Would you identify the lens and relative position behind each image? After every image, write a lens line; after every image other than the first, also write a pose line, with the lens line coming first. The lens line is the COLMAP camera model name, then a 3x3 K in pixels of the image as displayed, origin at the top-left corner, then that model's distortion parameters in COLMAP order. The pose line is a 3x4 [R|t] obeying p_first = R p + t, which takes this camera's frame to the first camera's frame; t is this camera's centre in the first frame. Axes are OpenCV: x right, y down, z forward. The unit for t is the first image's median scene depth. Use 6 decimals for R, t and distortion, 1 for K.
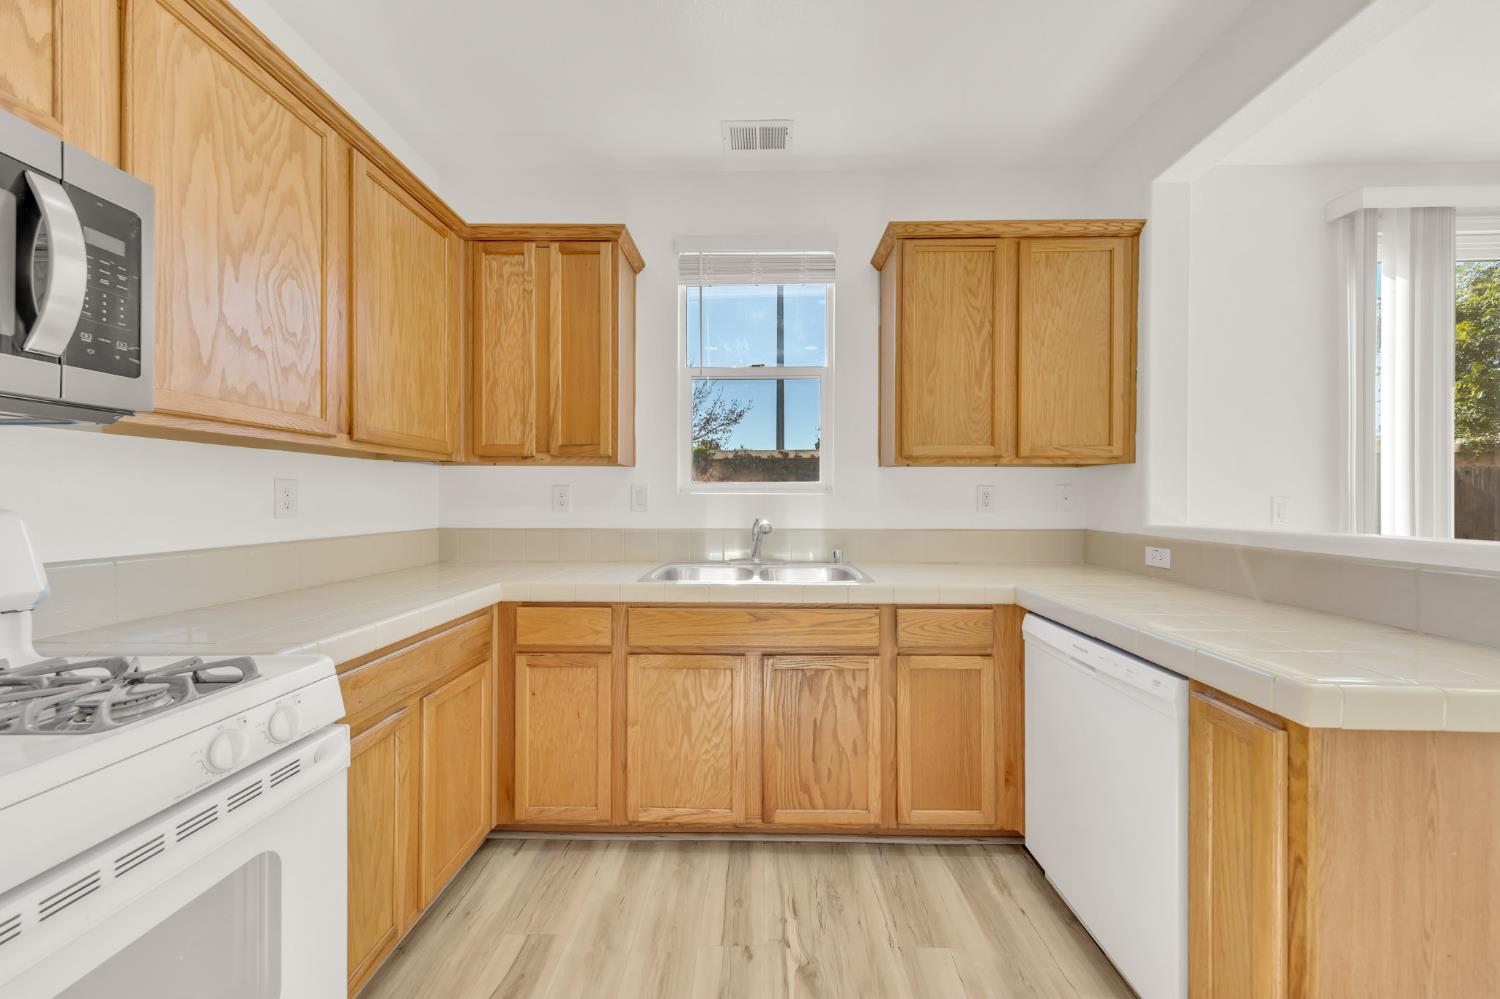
lens RADIAL K [[510.2, 0, 750.0], [0, 510.2, 499.5], [0, 0, 1]] dist [0.006123, -0.000015]
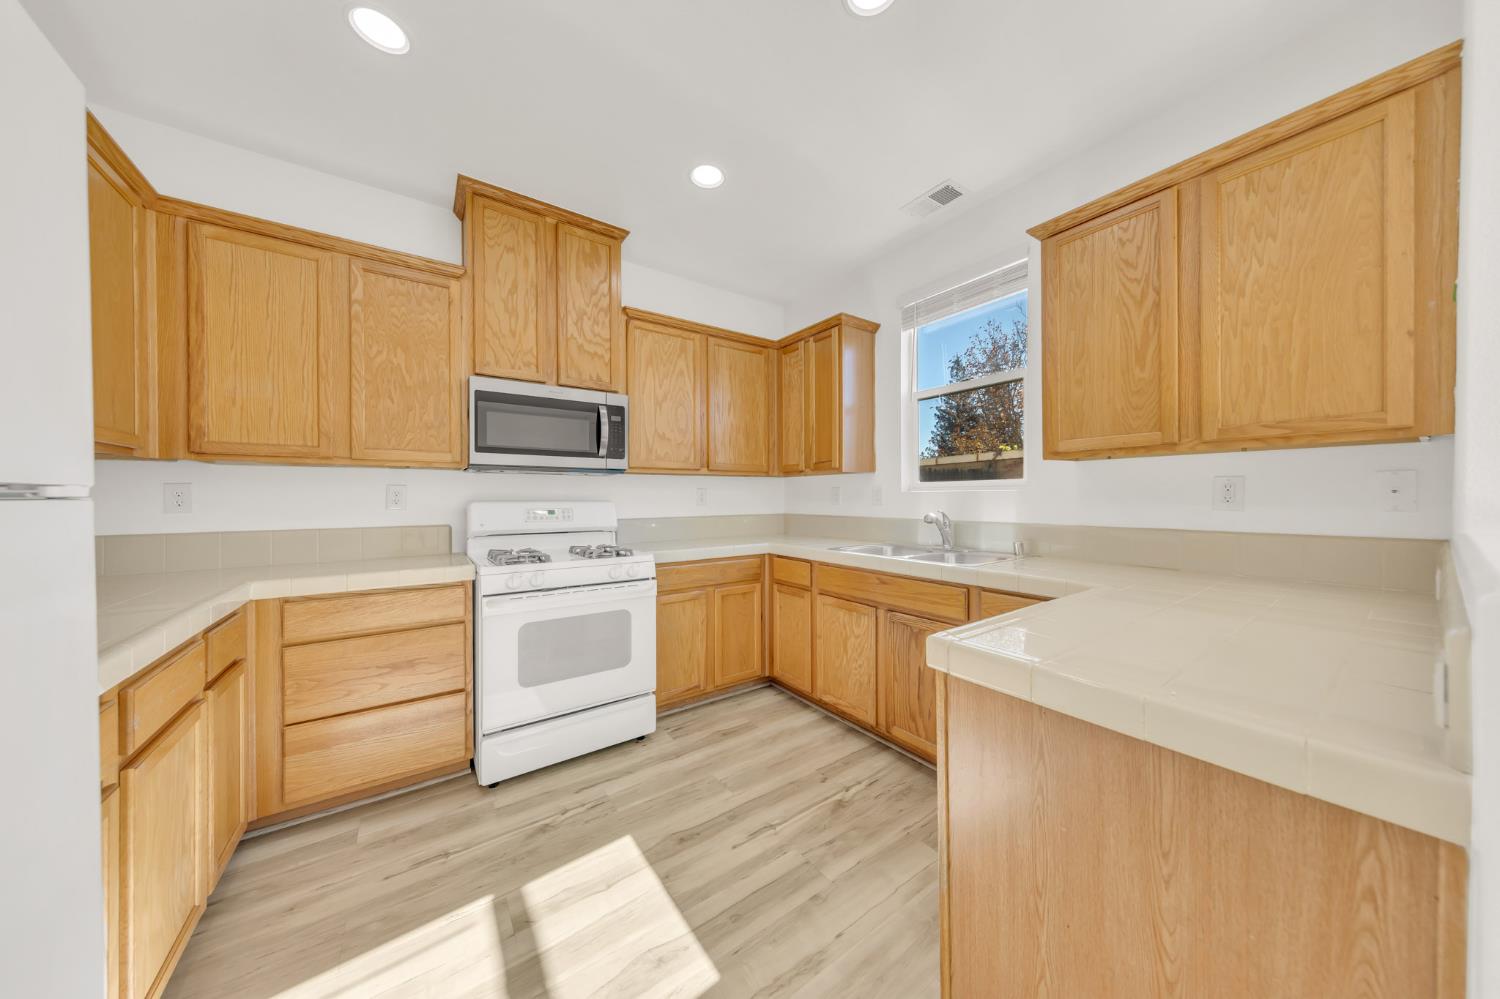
lens RADIAL K [[467.1, 0, 750.0], [0, 467.1, 499.5], [0, 0, 1]] dist [0.000806, 0.000024]
pose [[0.591826, -0.000289, -0.806066, 0.807281], [0.004787, 0.999984, 0.003156, 0.003812], [0.806052, -0.005726, 0.591817, -0.032980]]
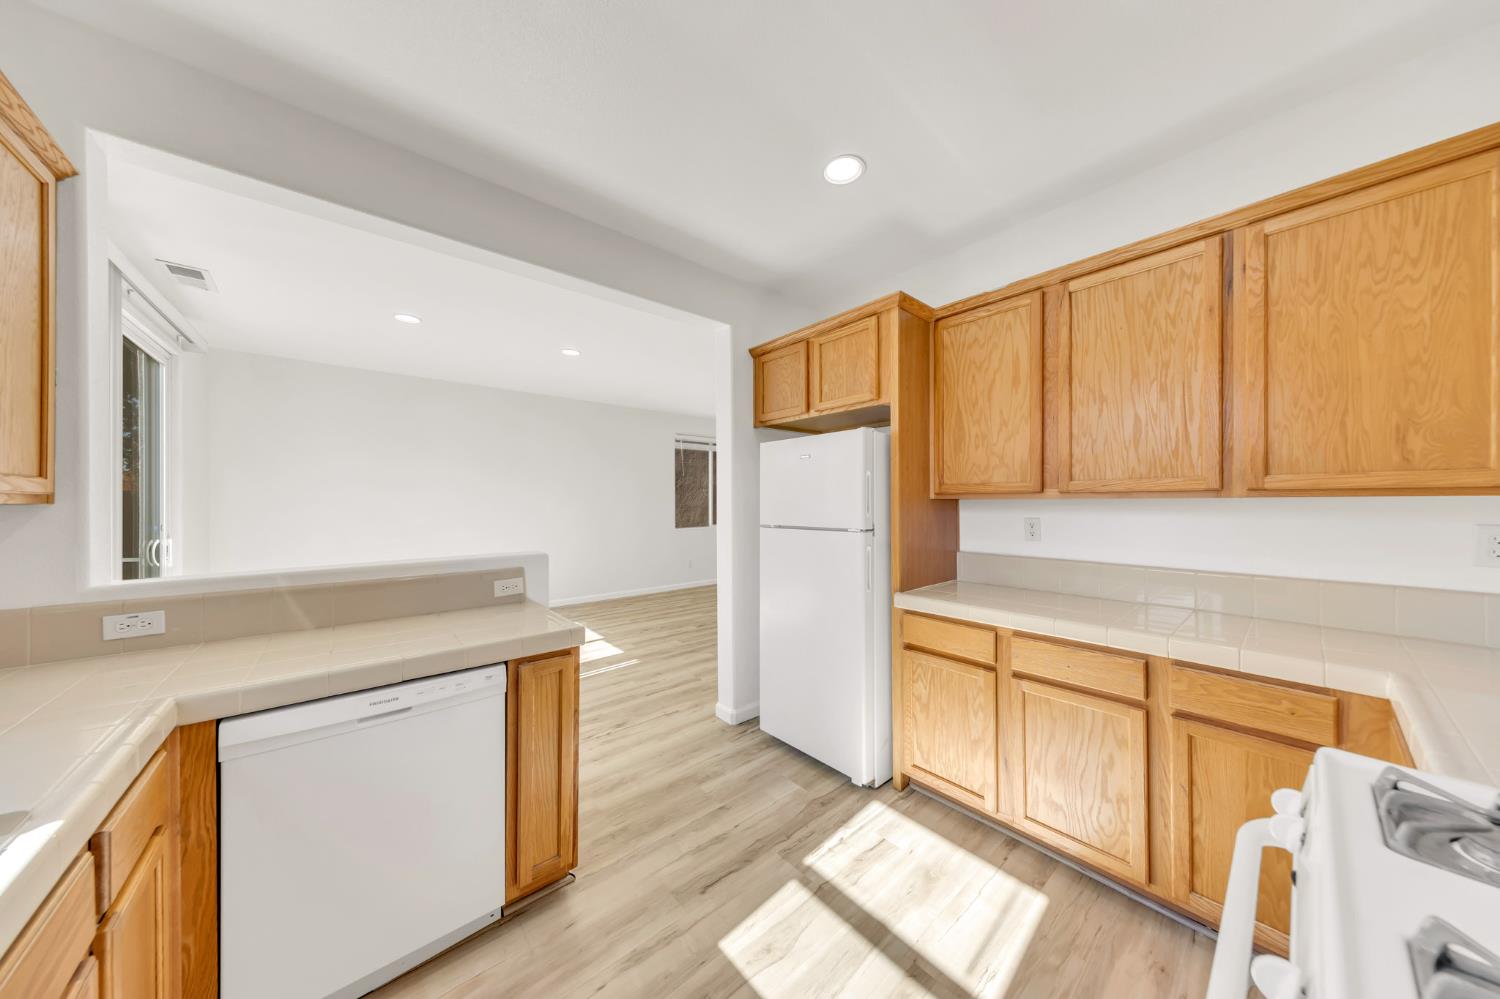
lens RADIAL K [[467.1, 0, 750.0], [0, 467.1, 499.5], [0, 0, 1]] dist [0.000806, 0.000024]
pose [[-0.669123, 0.004332, 0.743139, -0.410318], [0.004708, 0.999988, -0.001590, -0.080958], [-0.743136, 0.002434, -0.669136, 0.826115]]
